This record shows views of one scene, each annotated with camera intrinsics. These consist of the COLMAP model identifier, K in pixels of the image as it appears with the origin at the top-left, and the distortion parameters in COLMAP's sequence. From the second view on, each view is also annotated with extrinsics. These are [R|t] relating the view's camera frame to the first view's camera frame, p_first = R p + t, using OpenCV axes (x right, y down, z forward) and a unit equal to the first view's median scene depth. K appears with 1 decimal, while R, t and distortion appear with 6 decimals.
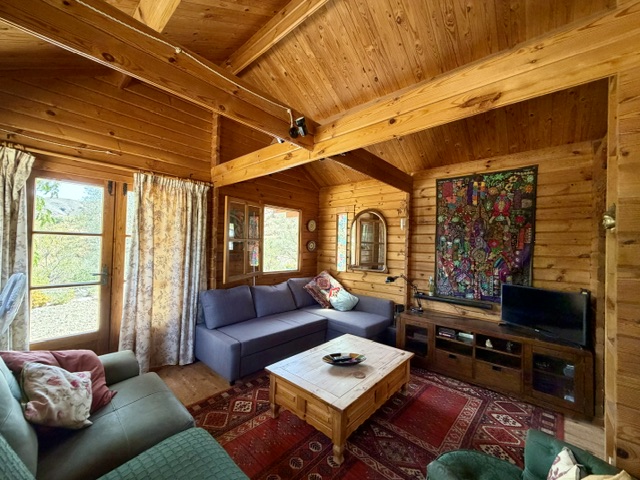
lens RADIAL K [[253.7, 0, 320.0], [0, 253.7, 240.0], [0, 0, 1]] dist [-0.000396, 0.000136]
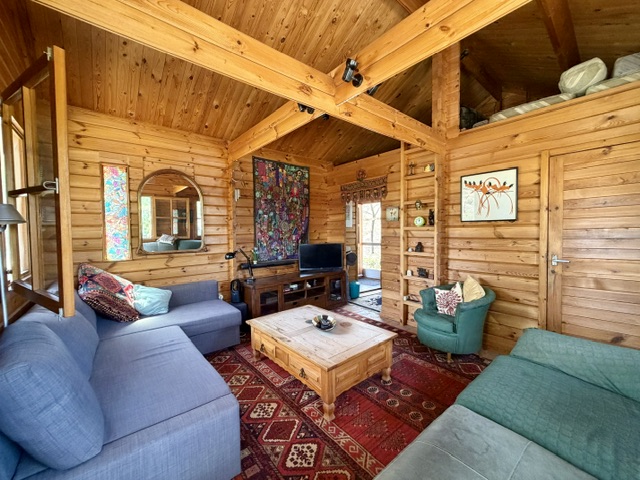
lens RADIAL K [[253.7, 0, 320.0], [0, 253.7, 240.0], [0, 0, 1]] dist [-0.000396, 0.000136]
pose [[0.148840, -0.064564, 0.986751, -0.620976], [-0.005783, 0.997792, 0.066159, 0.043013], [-0.988844, -0.015554, 0.148138, 0.597069]]
